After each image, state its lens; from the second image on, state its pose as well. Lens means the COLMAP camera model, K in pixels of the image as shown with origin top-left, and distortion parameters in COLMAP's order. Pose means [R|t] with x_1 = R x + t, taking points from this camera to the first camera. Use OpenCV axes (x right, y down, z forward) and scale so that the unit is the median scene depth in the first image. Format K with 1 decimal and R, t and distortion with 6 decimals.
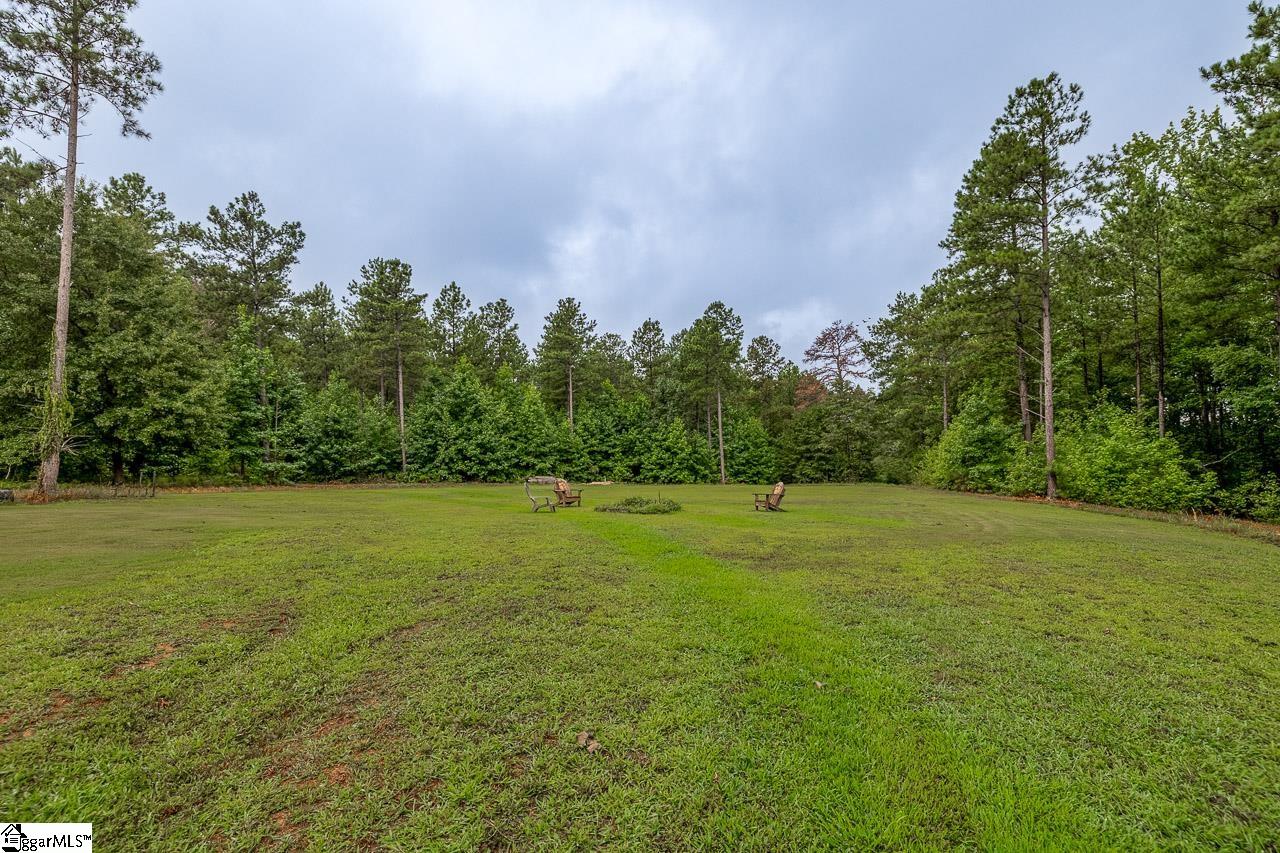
lens RADIAL K [[552.9, 0, 652.3], [0, 552.9, 472.3], [0, 0, 1]] dist [-0.000428, -0.001495]
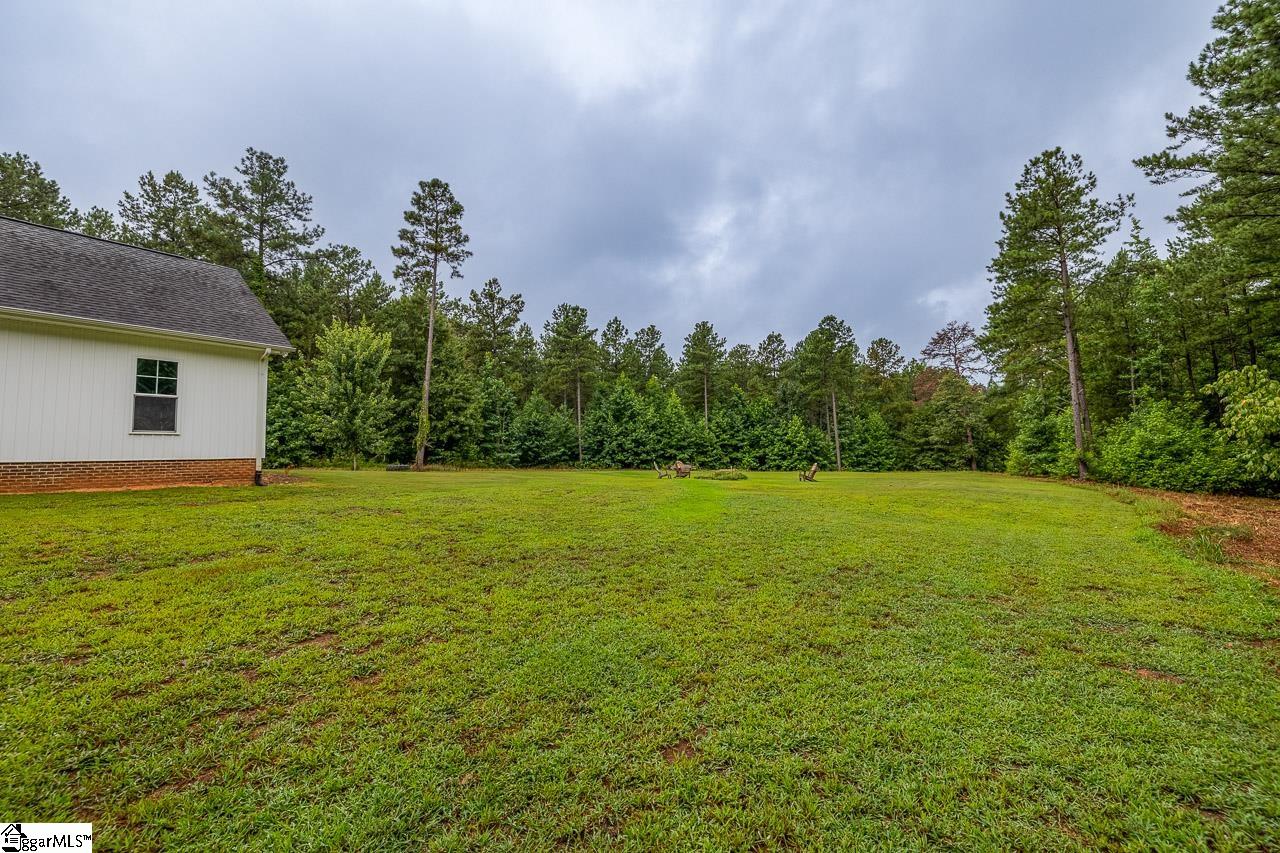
lens RADIAL K [[552.9, 0, 640.2], [0, 552.9, 428.9], [0, 0, 1]] dist [-0.000428, -0.001495]
pose [[0.955898, -0.015452, -0.293292, 0.080140], [-0.004450, 0.997738, -0.067071, 0.010572], [0.293665, 0.065418, 0.953667, -0.229879]]
